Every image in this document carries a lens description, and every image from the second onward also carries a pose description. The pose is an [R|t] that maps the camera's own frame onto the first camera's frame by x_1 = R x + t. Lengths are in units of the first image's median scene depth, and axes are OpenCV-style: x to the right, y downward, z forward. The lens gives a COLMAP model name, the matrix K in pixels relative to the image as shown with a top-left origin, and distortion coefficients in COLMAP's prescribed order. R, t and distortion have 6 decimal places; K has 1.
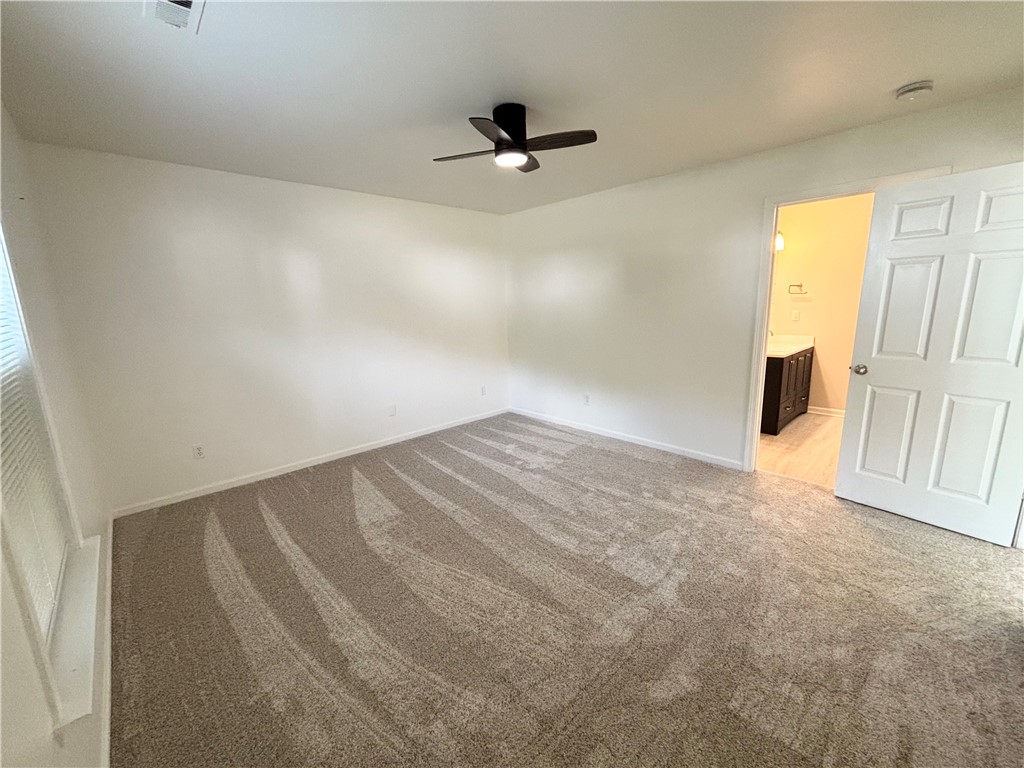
lens RADIAL K [[415.9, 0, 514.9], [0, 415.9, 387.8], [0, 0, 1]] dist [0.000076, -0.000083]
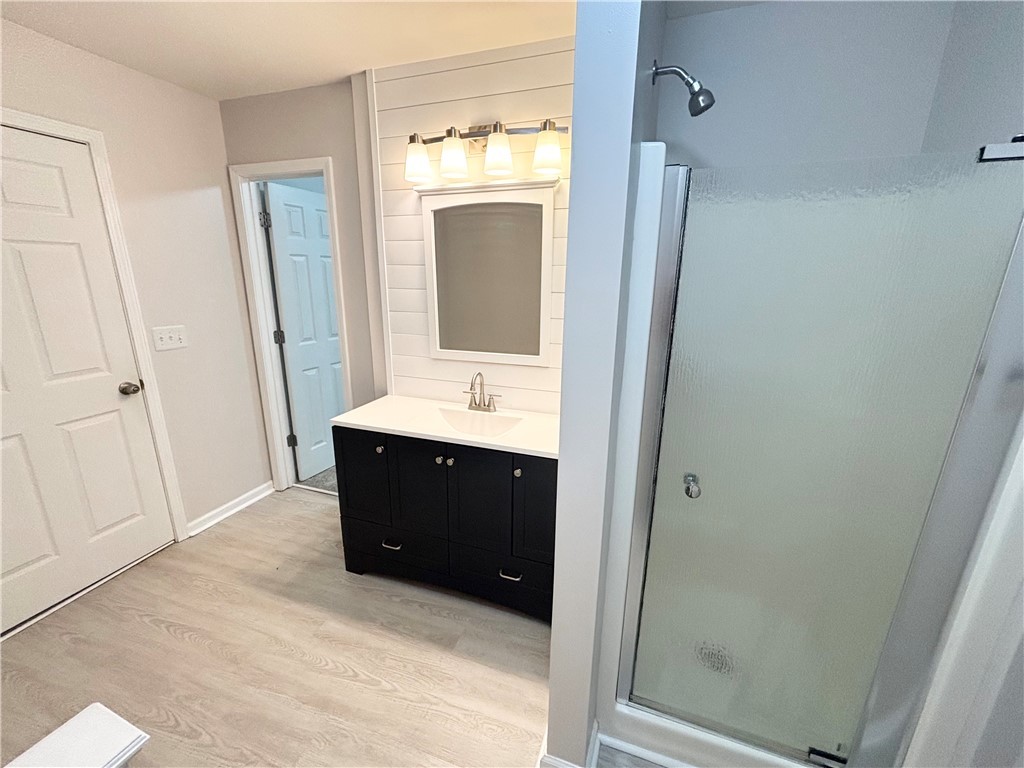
lens RADIAL K [[415.9, 0, 511.7], [0, 415.9, 385.6], [0, 0, 1]] dist [0.000076, -0.000083]
pose [[0.454291, 0.251992, -0.854470, 1.173745], [-0.198667, 0.963662, 0.178570, -0.251746], [0.868419, 0.088632, 0.487845, 0.966344]]
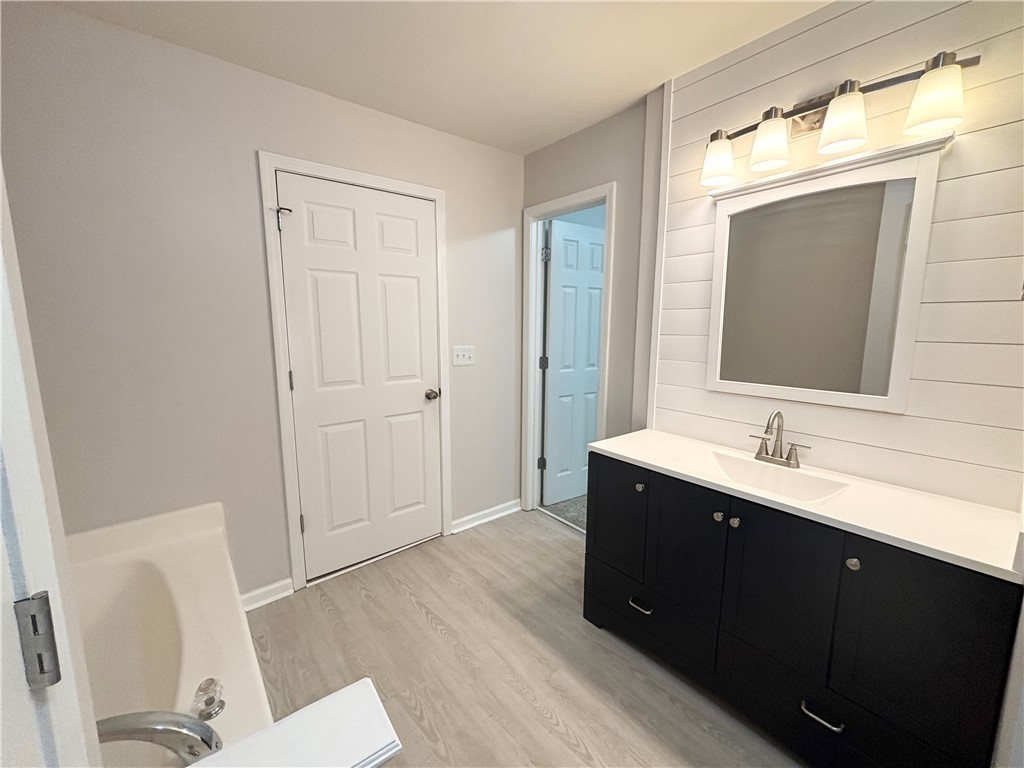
lens RADIAL K [[415.9, 0, 510.1], [0, 415.9, 385.3], [0, 0, 1]] dist [0.000076, -0.000083]
pose [[-0.087543, 0.169258, -0.981676, 1.112879], [-0.199368, 0.962545, 0.183738, -0.213177], [0.976007, 0.211799, -0.050519, 0.949113]]
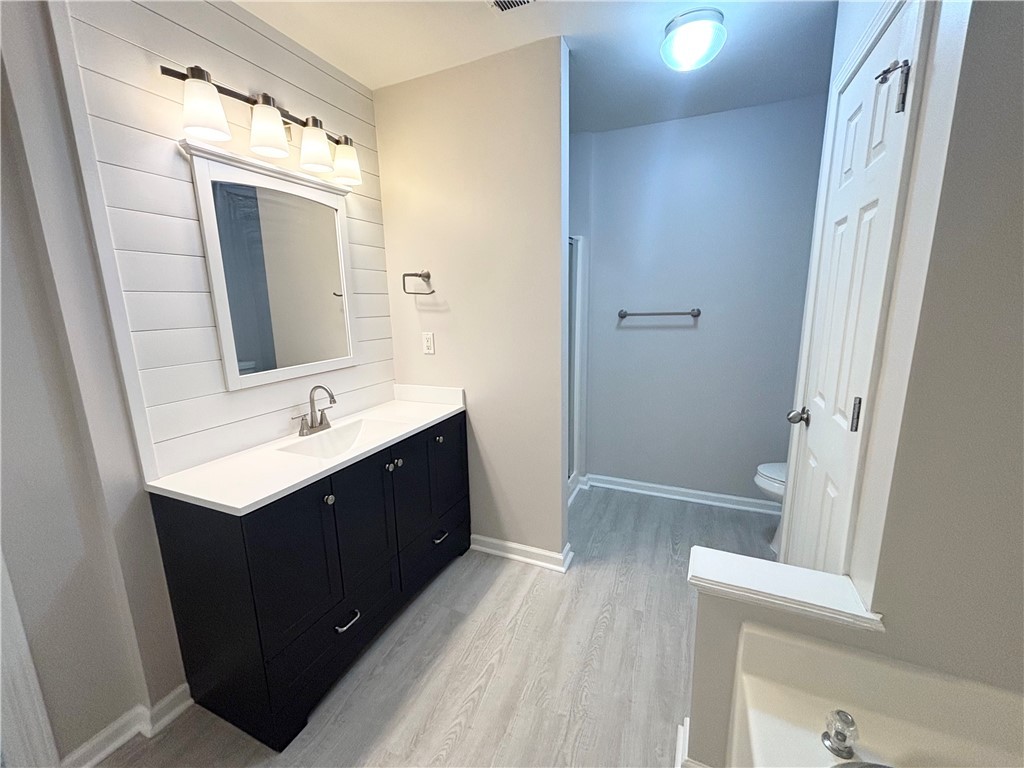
lens RADIAL K [[415.9, 0, 514.2], [0, 415.9, 382.7], [0, 0, 1]] dist [0.000076, -0.000083]
pose [[0.925448, -0.070194, 0.372316, 0.740186], [0.073662, 0.997271, 0.004921, -0.157297], [-0.371645, 0.022871, 0.928093, 0.686387]]
